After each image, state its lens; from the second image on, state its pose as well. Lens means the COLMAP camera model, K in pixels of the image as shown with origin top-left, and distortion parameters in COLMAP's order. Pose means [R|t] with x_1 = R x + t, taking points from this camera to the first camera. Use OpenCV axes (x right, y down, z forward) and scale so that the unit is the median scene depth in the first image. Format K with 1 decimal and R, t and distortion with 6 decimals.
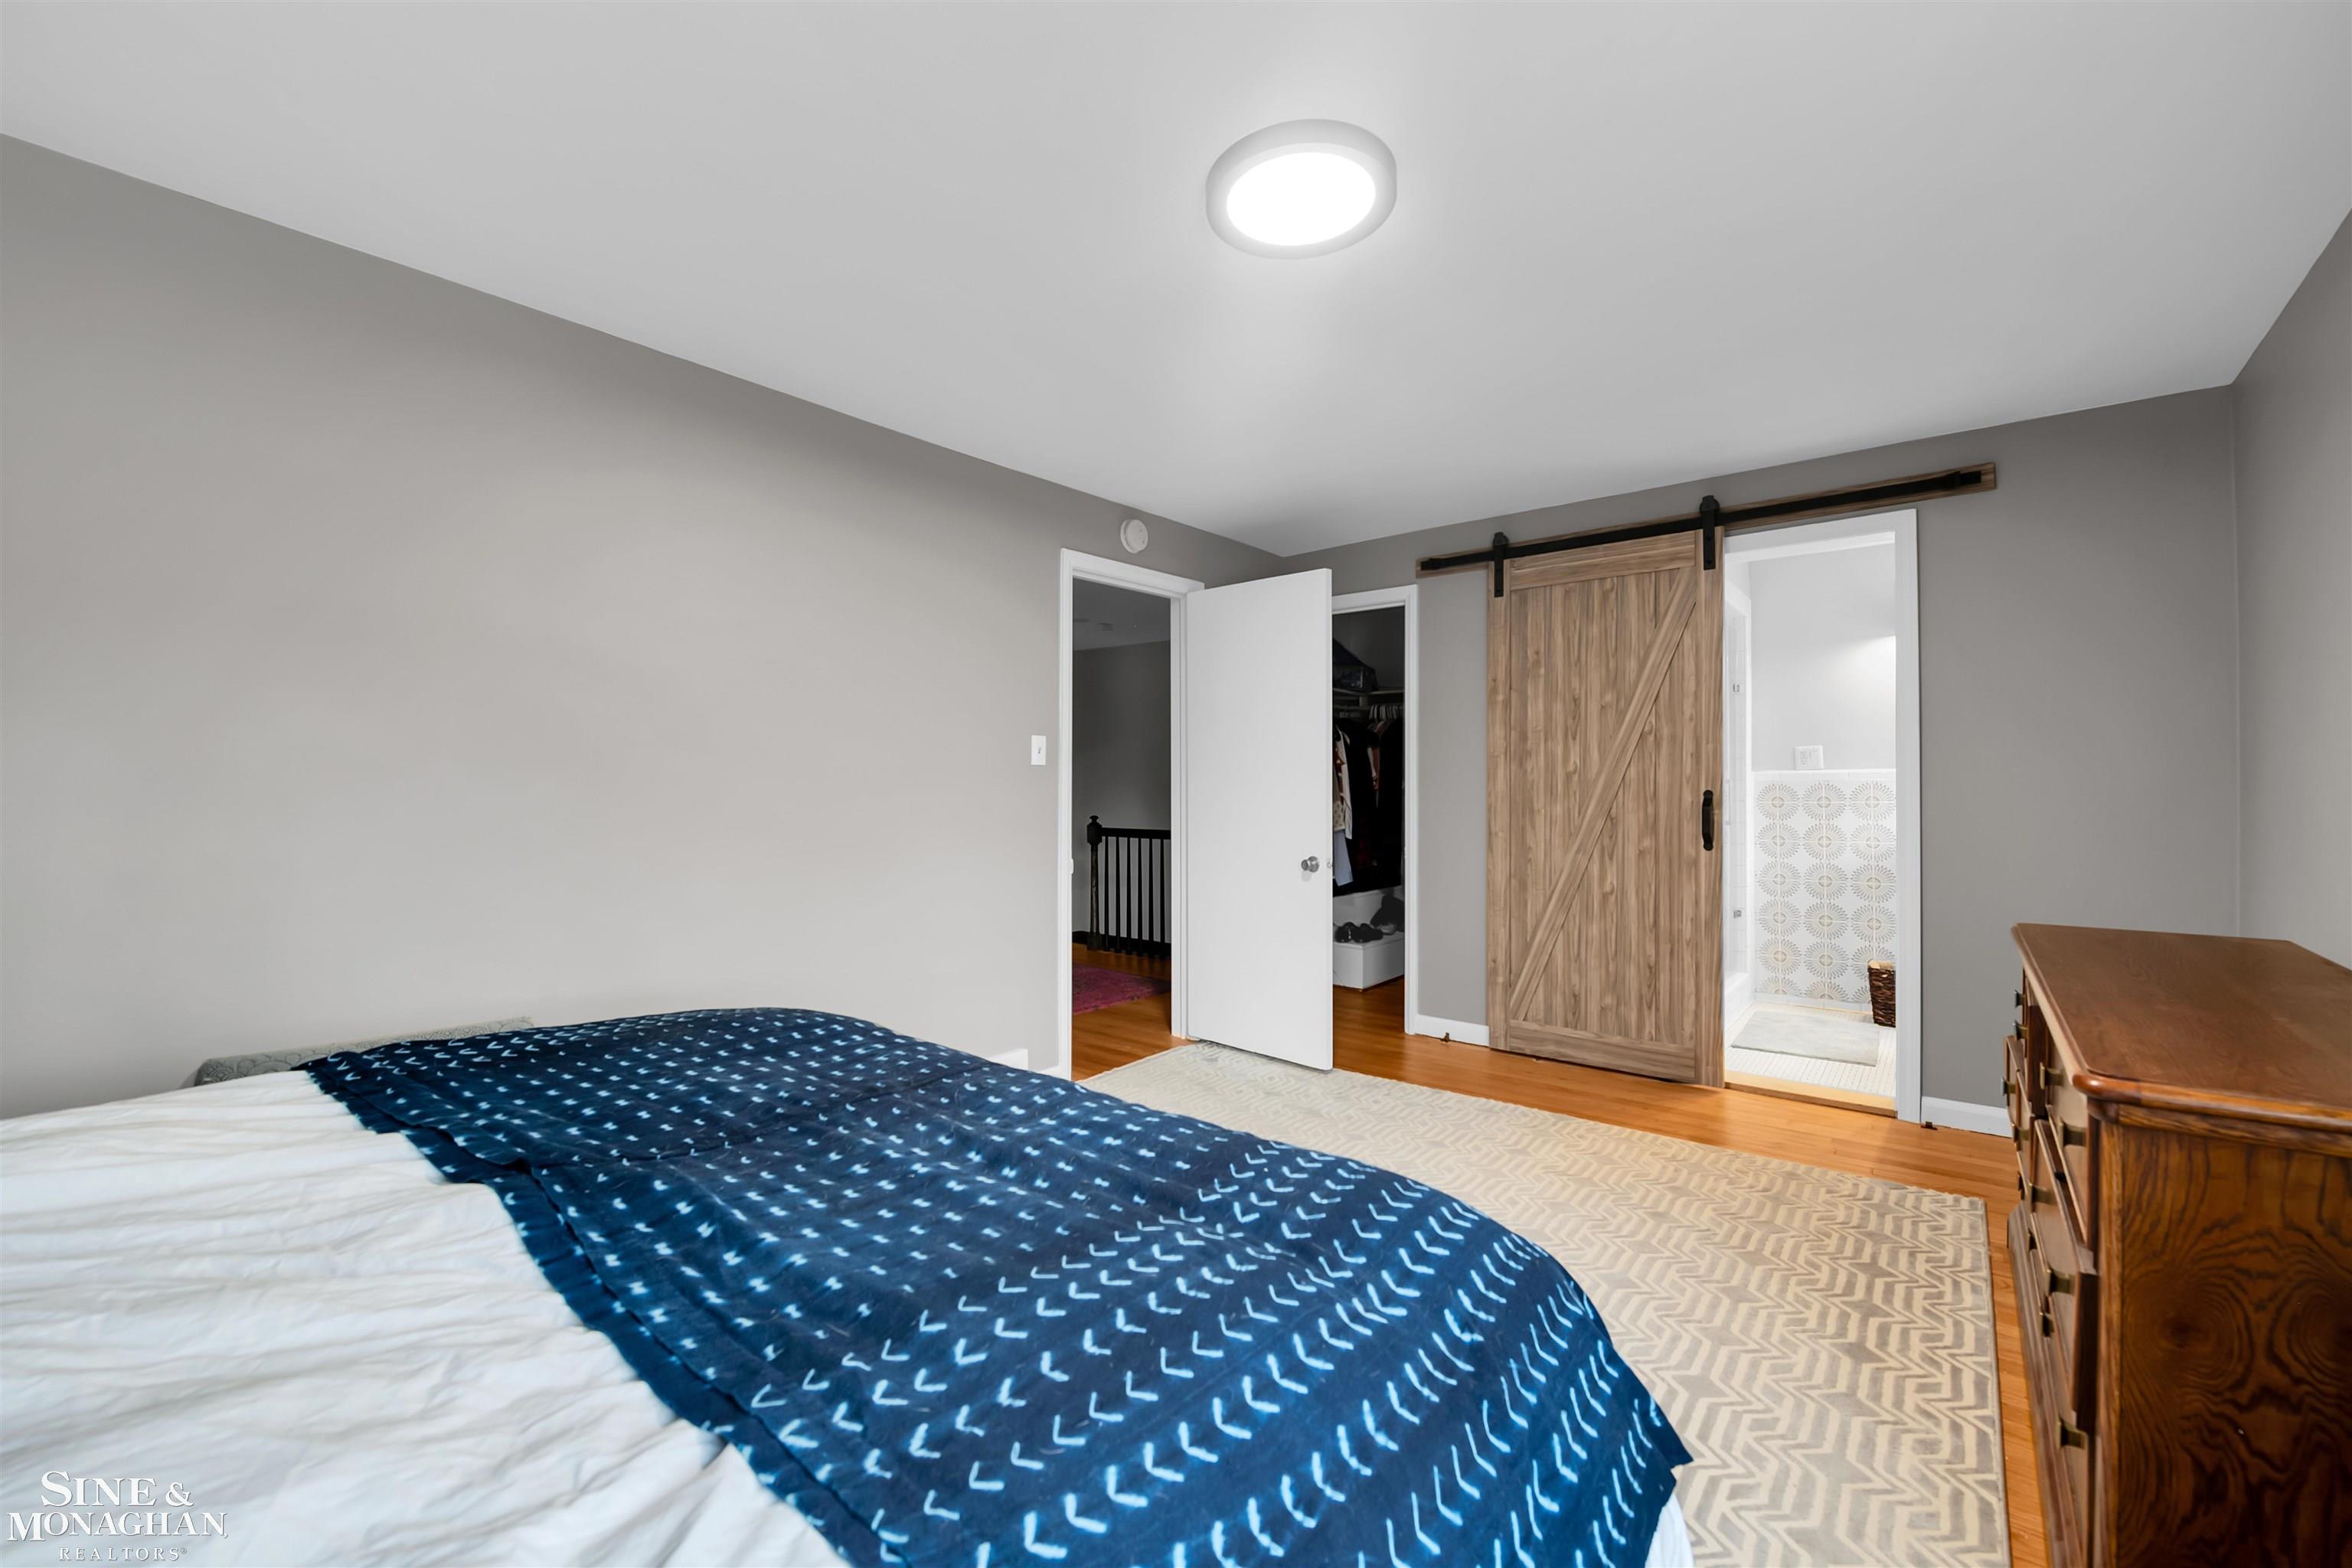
lens RADIAL K [[959.7, 0, 1179.2], [0, 959.7, 785.3], [0, 0, 1]] dist [-0.012434, -0.000648]
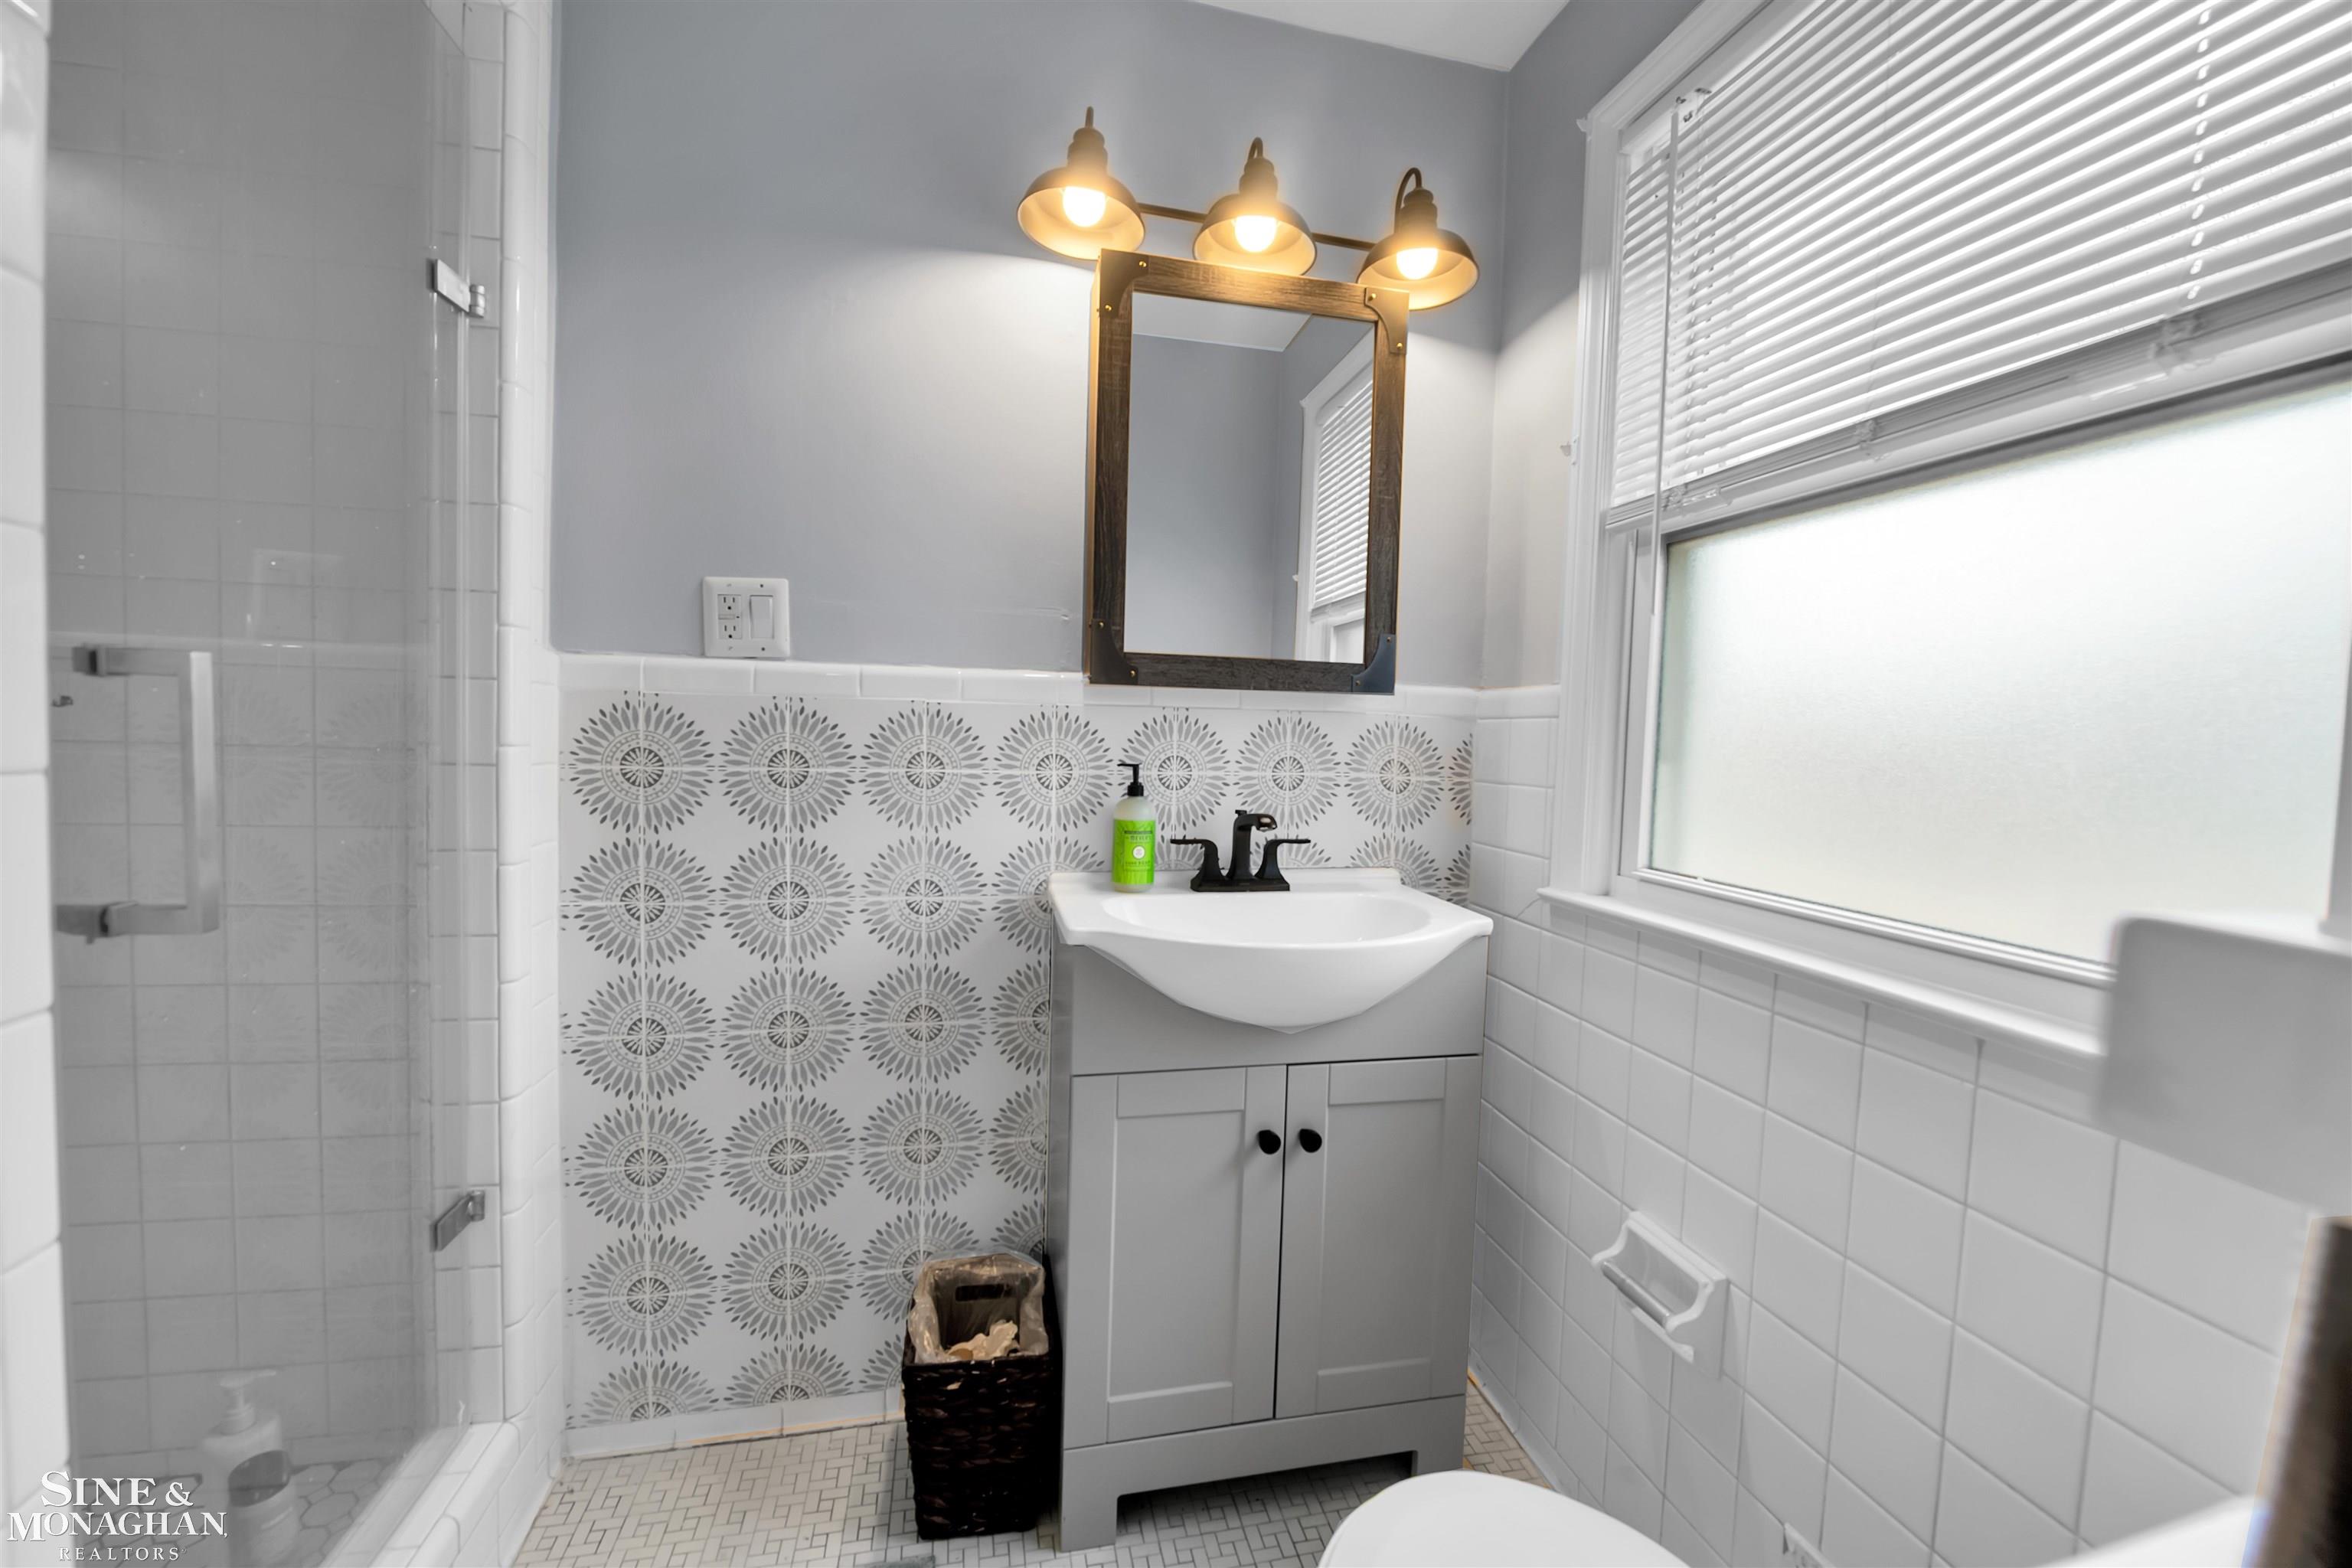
lens RADIAL K [[959.7, 0, 1179.3], [0, 959.7, 783.1], [0, 0, 1]] dist [-0.012434, -0.000648]
pose [[0.618446, -0.020328, 0.785565, 0.514521], [-0.036082, 0.997876, 0.054228, 0.001456], [-0.784999, -0.061882, 0.616399, 0.716765]]
